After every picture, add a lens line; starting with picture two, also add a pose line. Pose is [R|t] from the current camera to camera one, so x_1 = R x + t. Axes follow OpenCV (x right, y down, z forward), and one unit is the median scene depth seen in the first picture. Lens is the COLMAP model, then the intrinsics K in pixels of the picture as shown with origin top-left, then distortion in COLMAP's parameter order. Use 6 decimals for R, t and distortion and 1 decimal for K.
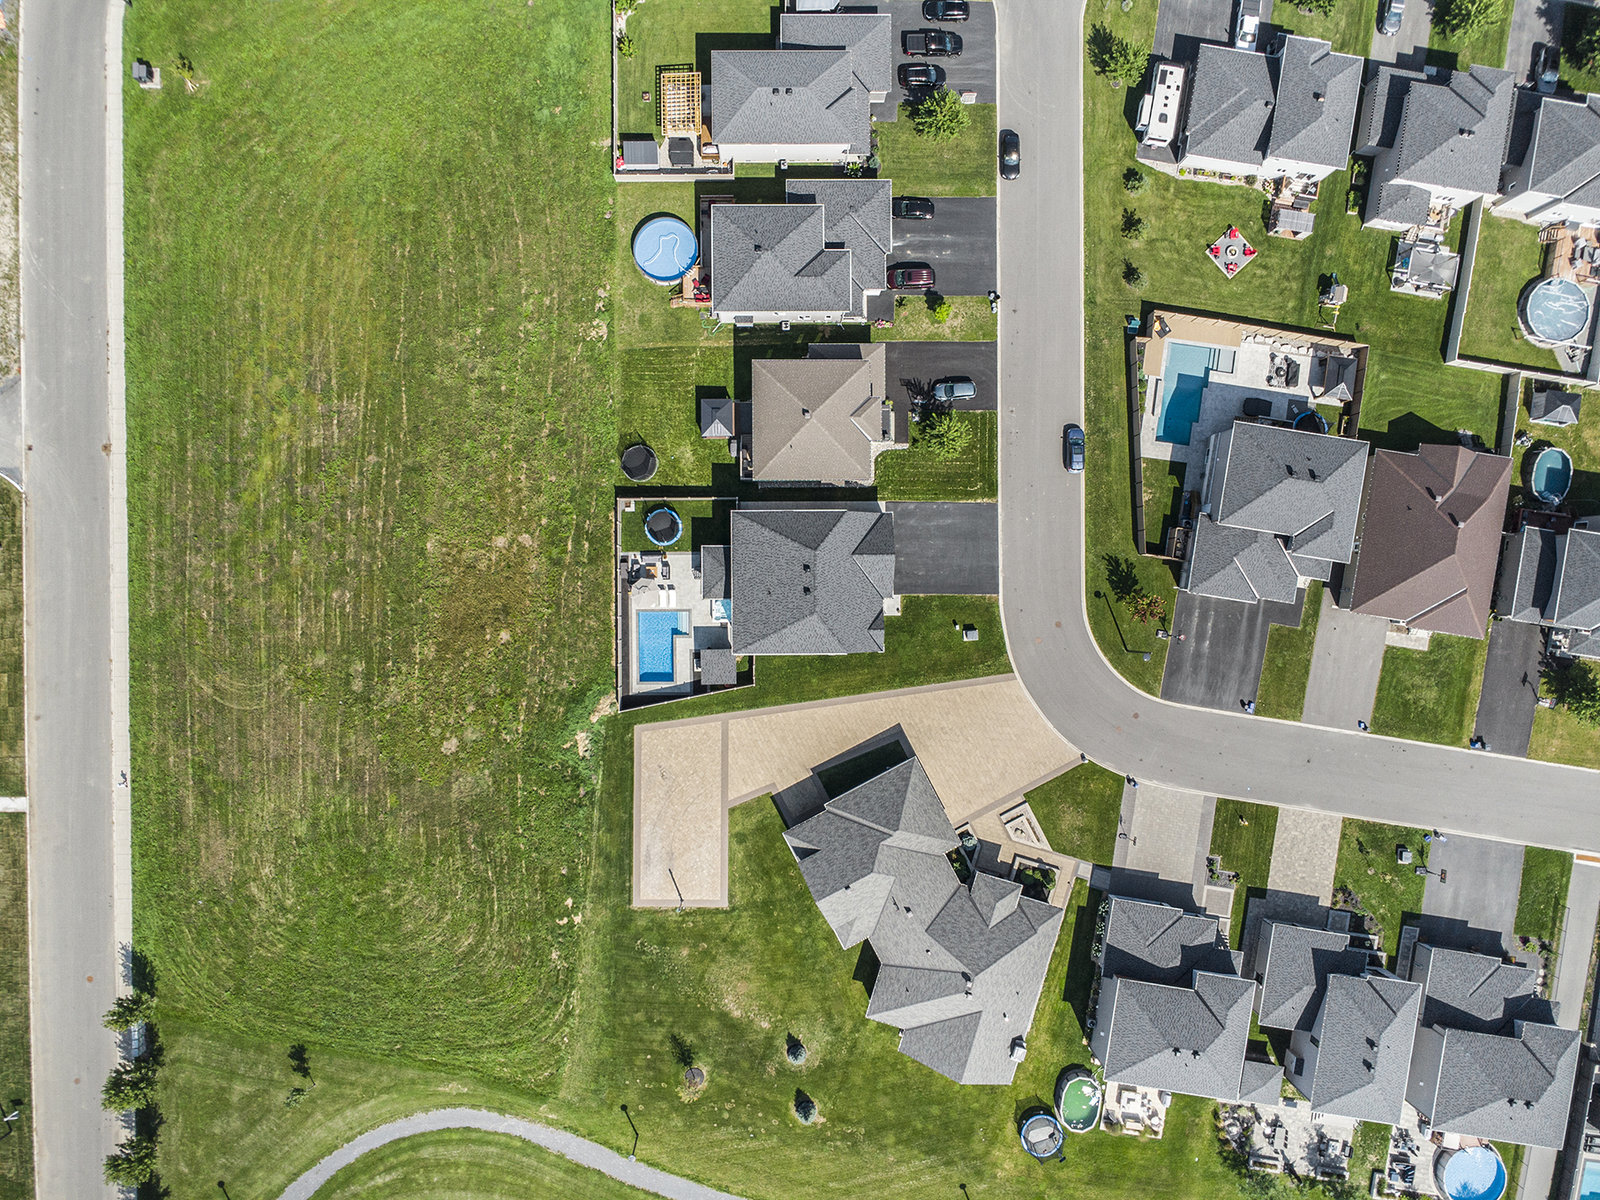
lens RADIAL K [[1167.7, 0, 793.1], [0, 1167.7, 594.3], [0, 0, 1]] dist [0.007228, -0.007902]
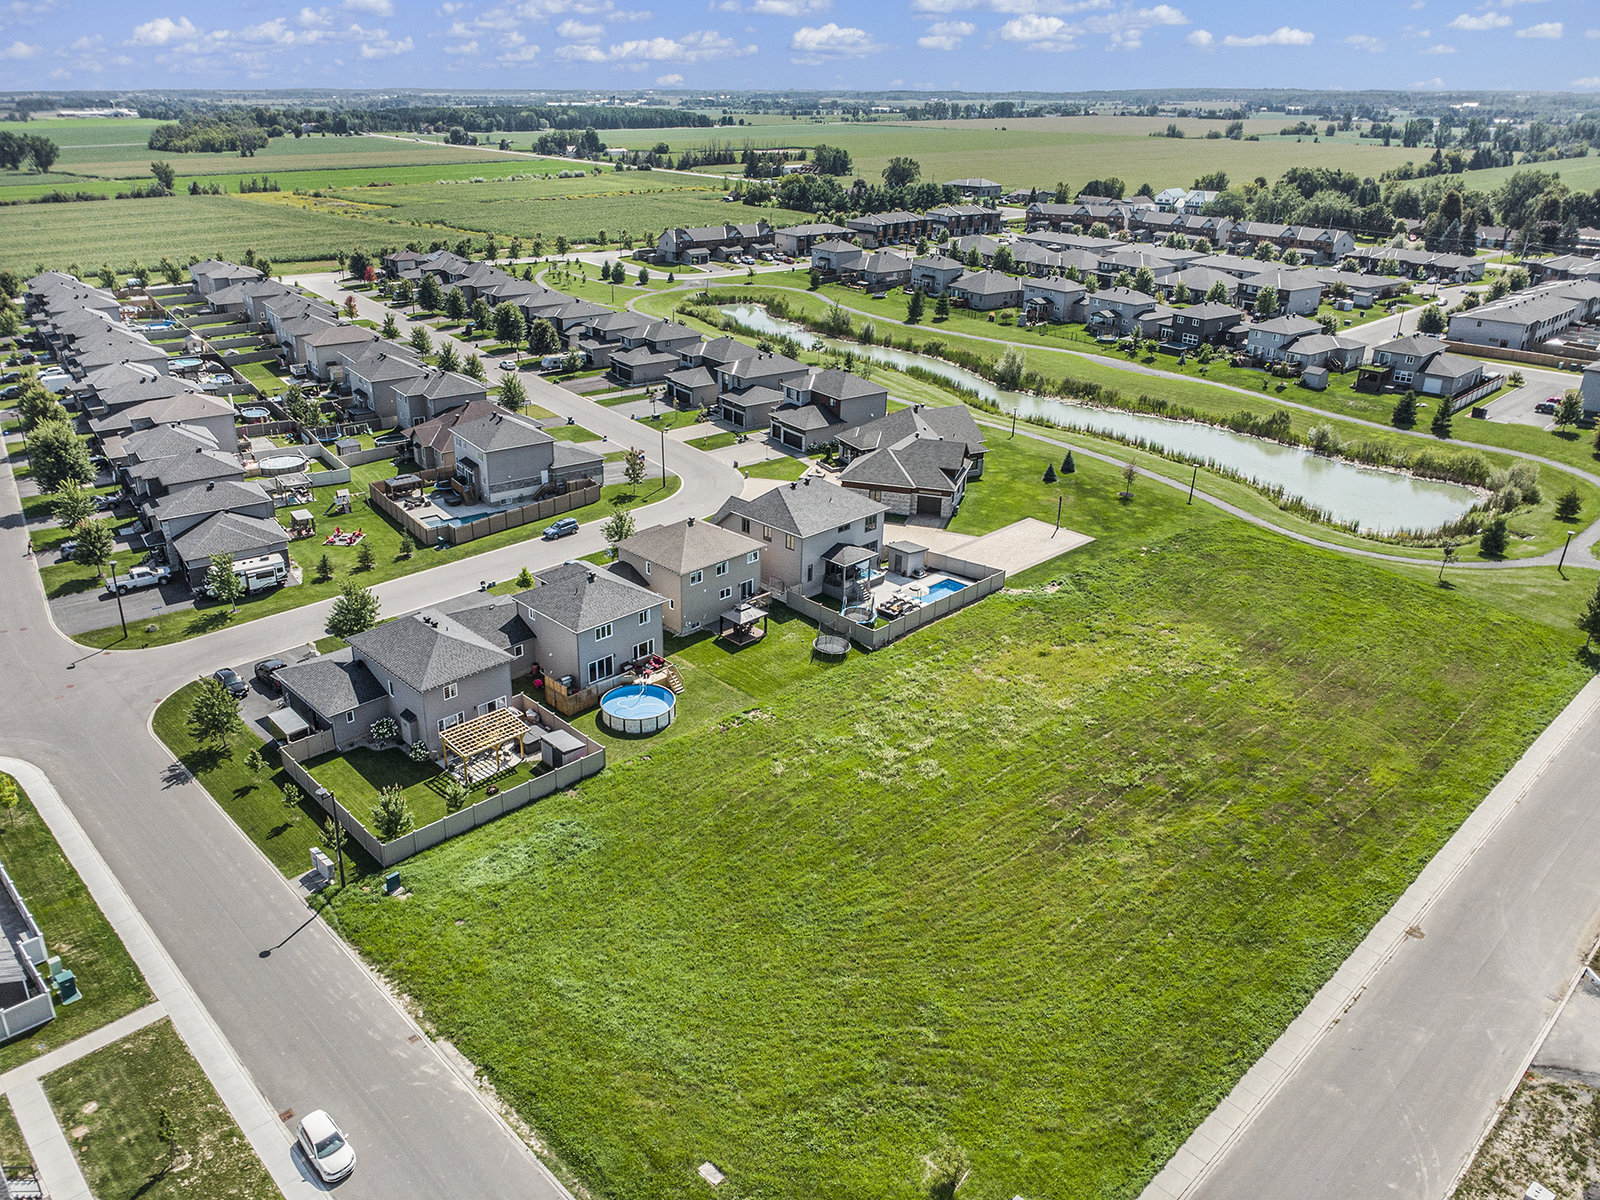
lens RADIAL K [[1167.7, 0, 793.1], [0, 1167.7, 594.3], [0, 0, 1]] dist [0.007228, -0.007902]
pose [[-0.700026, -0.297847, 0.649038, -0.727508], [0.714053, -0.279767, 0.641762, -0.746874], [-0.009567, 0.912698, 0.408523, 0.569563]]
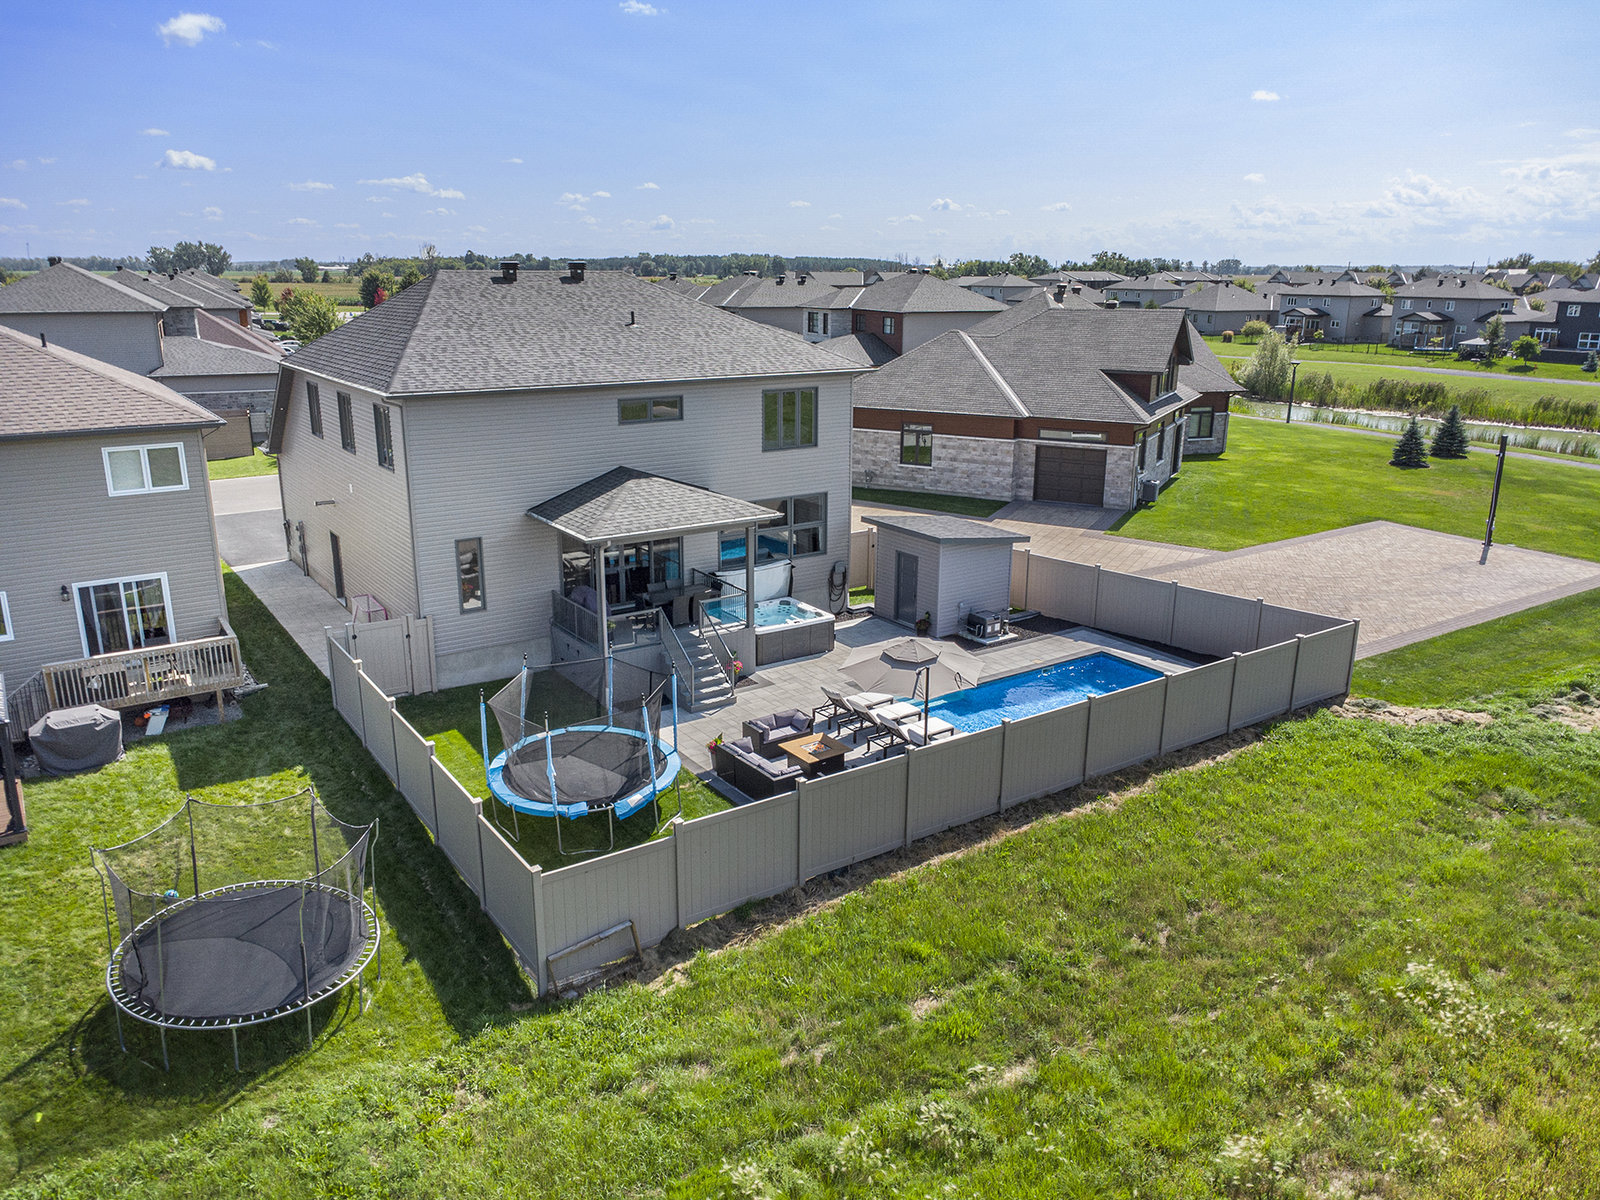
lens RADIAL K [[1167.7, 0, 793.1], [0, 1167.7, 594.3], [0, 0, 1]] dist [0.007228, -0.007902]
pose [[-0.561388, -0.231014, 0.794655, -0.279248], [0.827550, -0.154018, 0.539852, -0.129937], [-0.002323, 0.960683, 0.277640, 0.919442]]
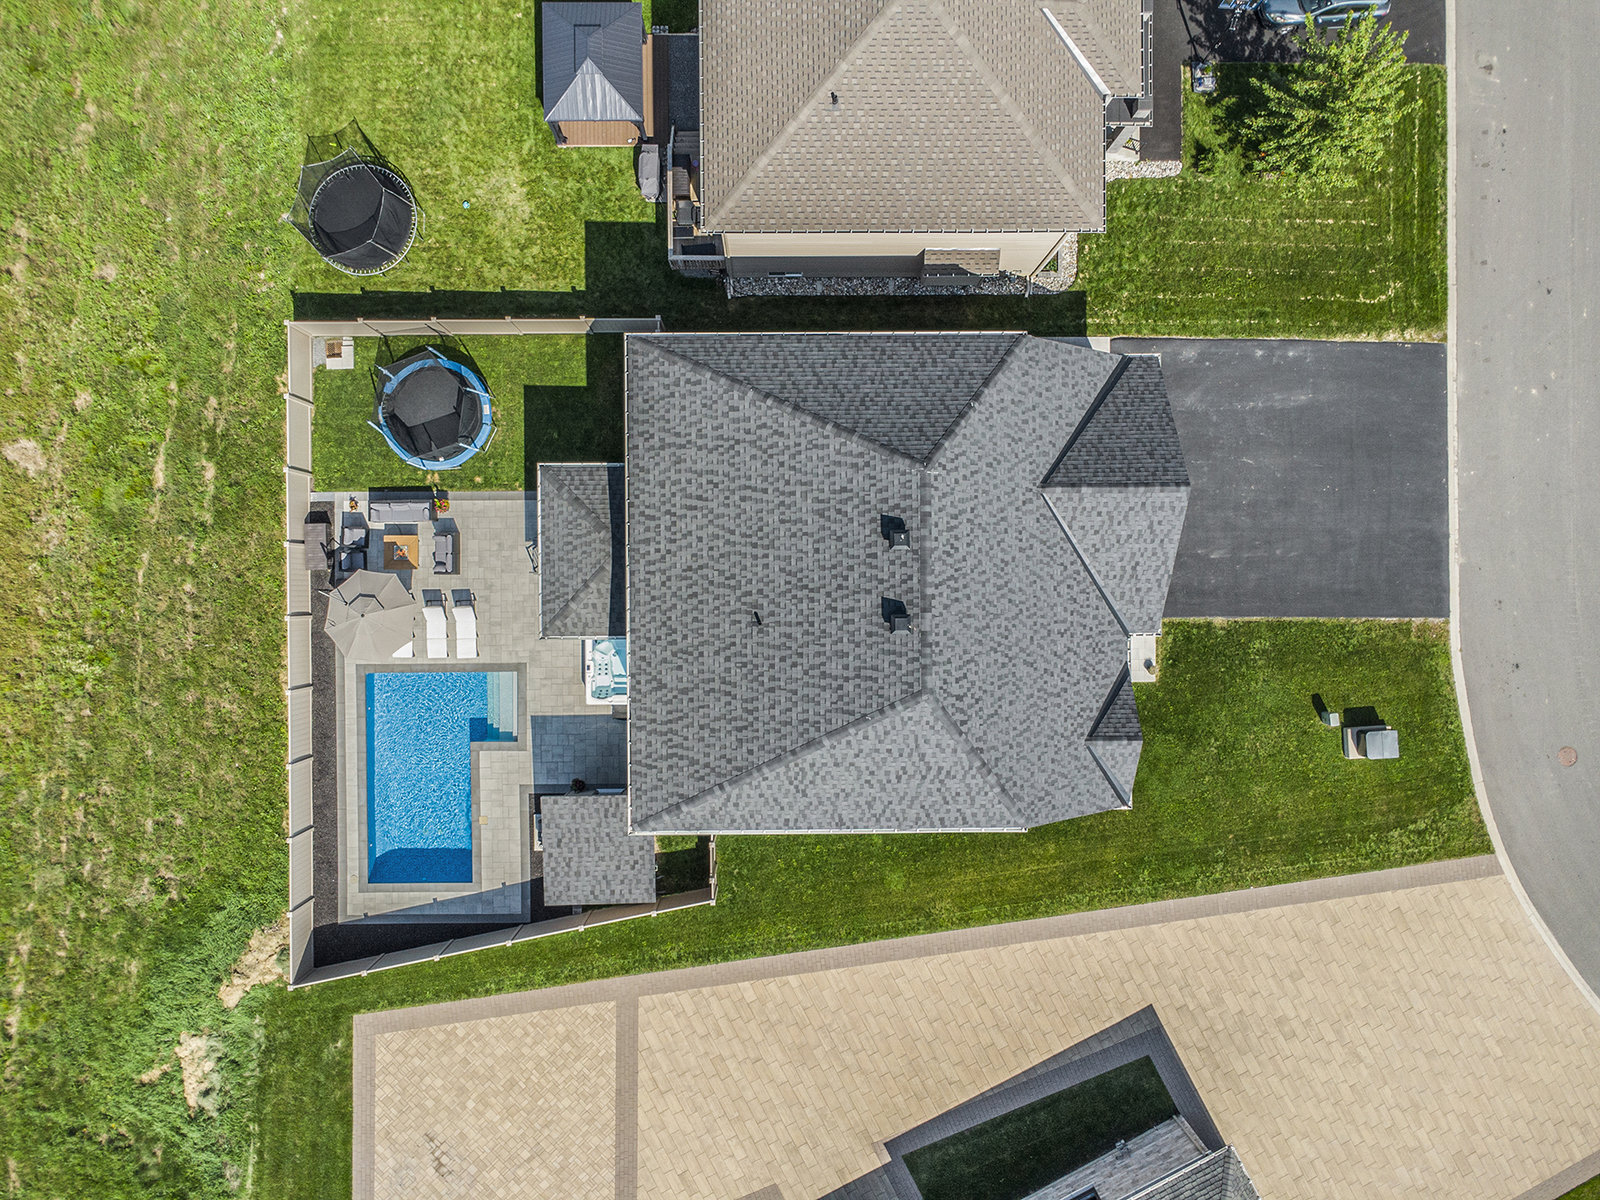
lens RADIAL K [[1167.7, 0, 793.1], [0, 1167.7, 594.3], [0, 0, 1]] dist [0.007228, -0.007902]
pose [[0.999999, -0.001112, -0.000317, -0.010794], [0.001112, 0.999999, -0.000607, -0.006721], [0.000318, 0.000606, 1.000000, 0.668538]]
